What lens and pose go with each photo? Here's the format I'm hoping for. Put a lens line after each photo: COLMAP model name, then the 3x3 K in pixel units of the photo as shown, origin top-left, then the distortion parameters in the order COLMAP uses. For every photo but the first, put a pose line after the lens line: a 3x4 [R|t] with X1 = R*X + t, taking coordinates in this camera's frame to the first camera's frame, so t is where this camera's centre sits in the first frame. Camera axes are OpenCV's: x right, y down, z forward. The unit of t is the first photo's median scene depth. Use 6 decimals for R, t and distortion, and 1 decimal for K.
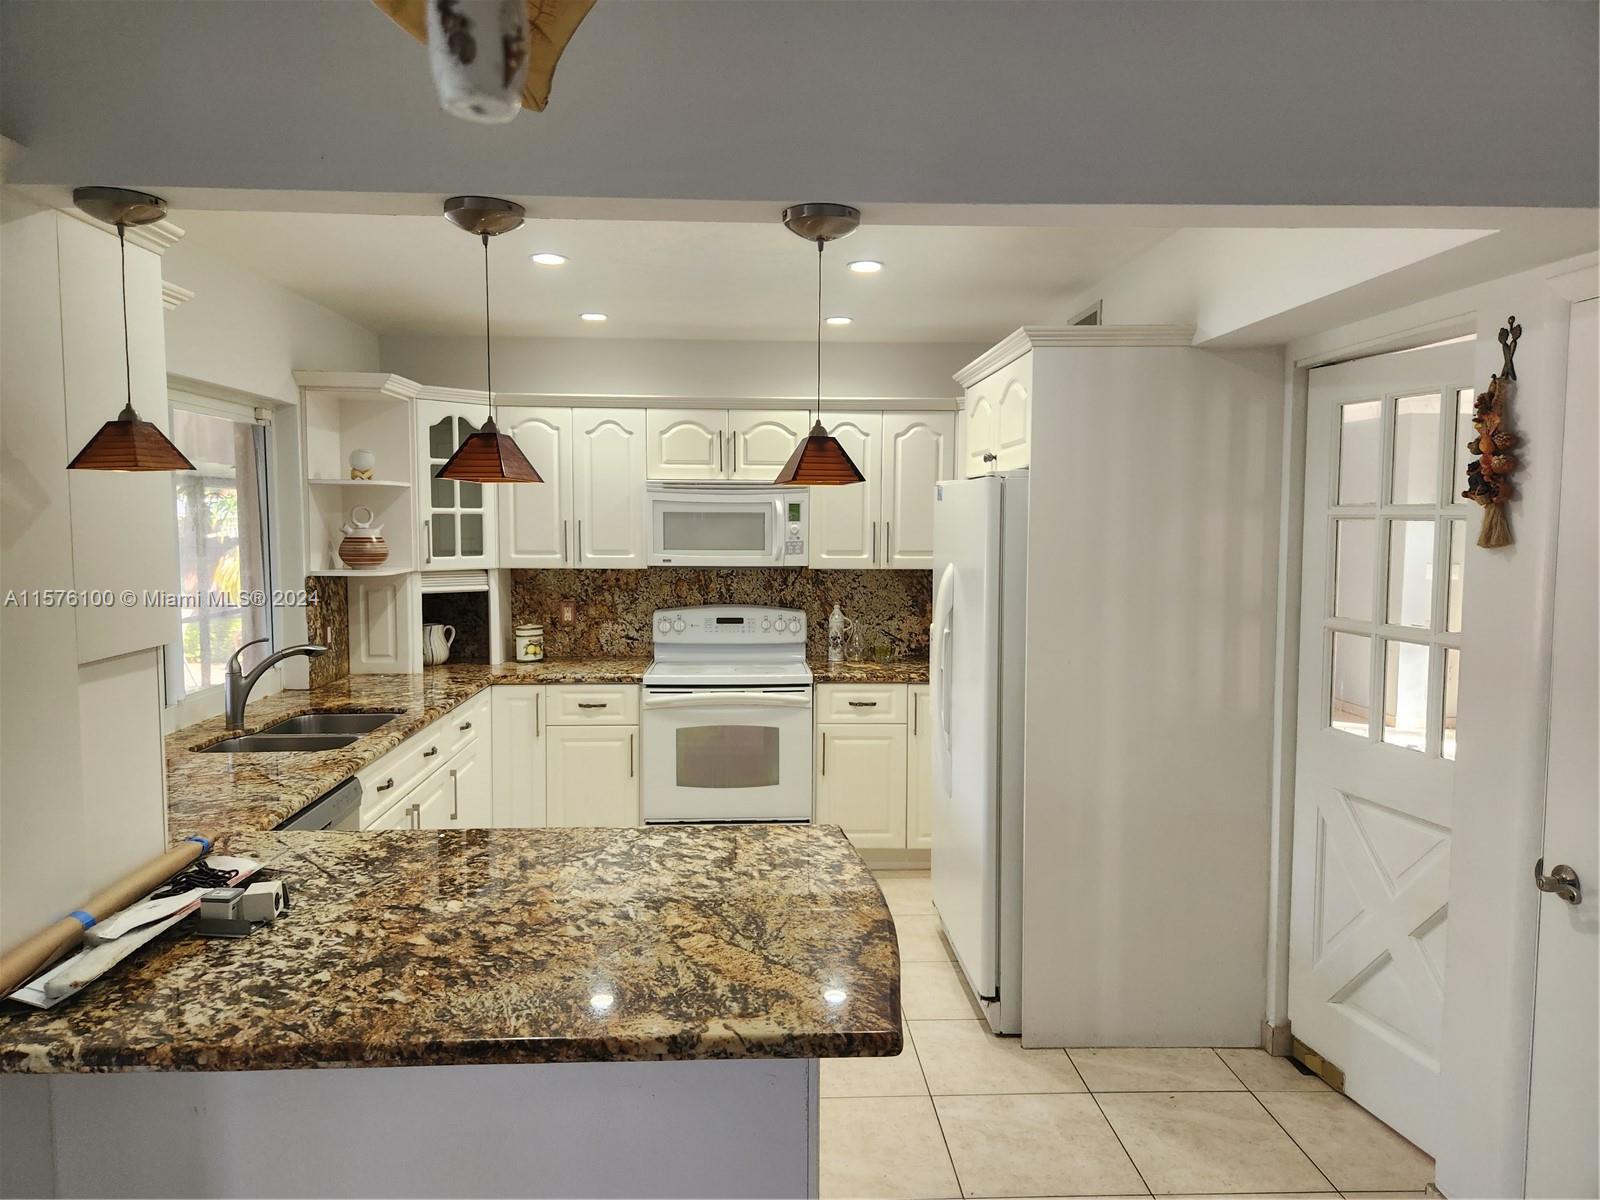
lens RADIAL K [[1086.0, 0, 800.1], [0, 1086.0, 596.7], [0, 0, 1]] dist [0.027225, -0.012197]
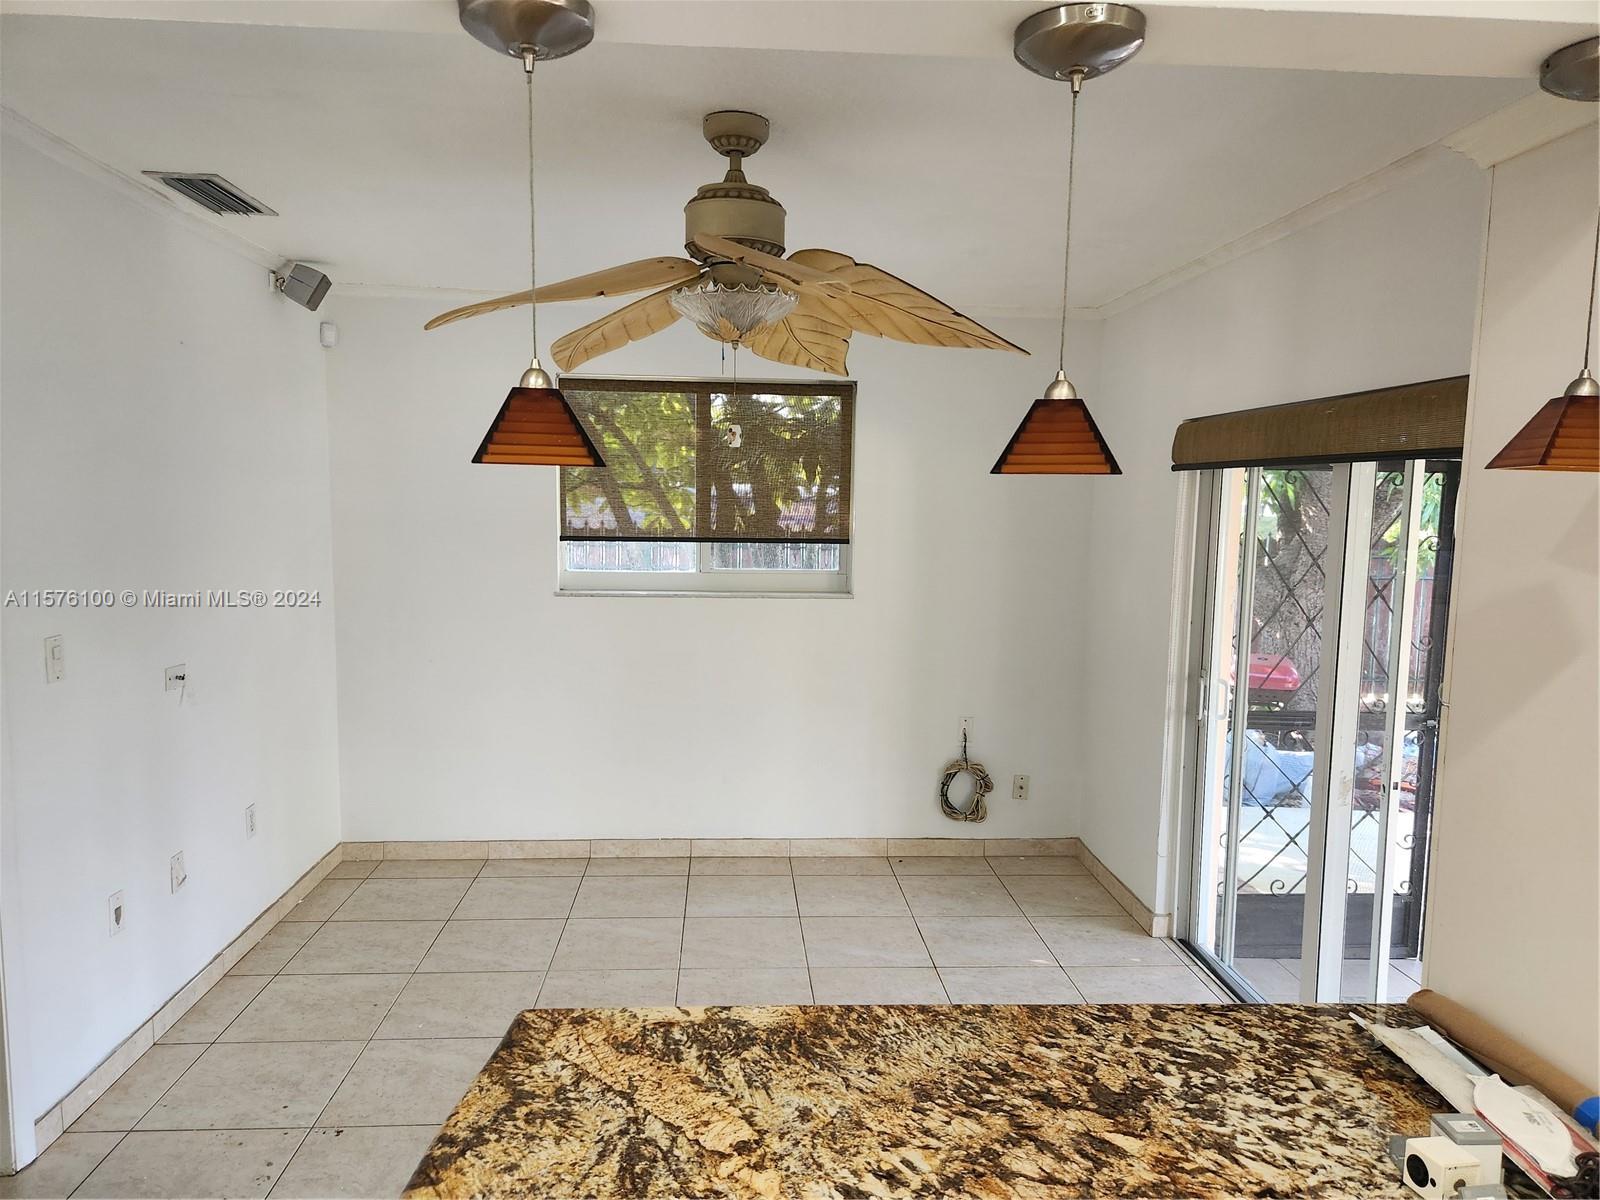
lens RADIAL K [[1086.0, 0, 798.5], [0, 1086.0, 604.6], [0, 0, 1]] dist [0.027225, -0.012197]
pose [[-0.999646, -0.019087, -0.018520, -0.129166], [-0.022064, 0.984002, 0.176783, -0.147594], [0.014850, 0.177129, -0.984076, 1.717291]]
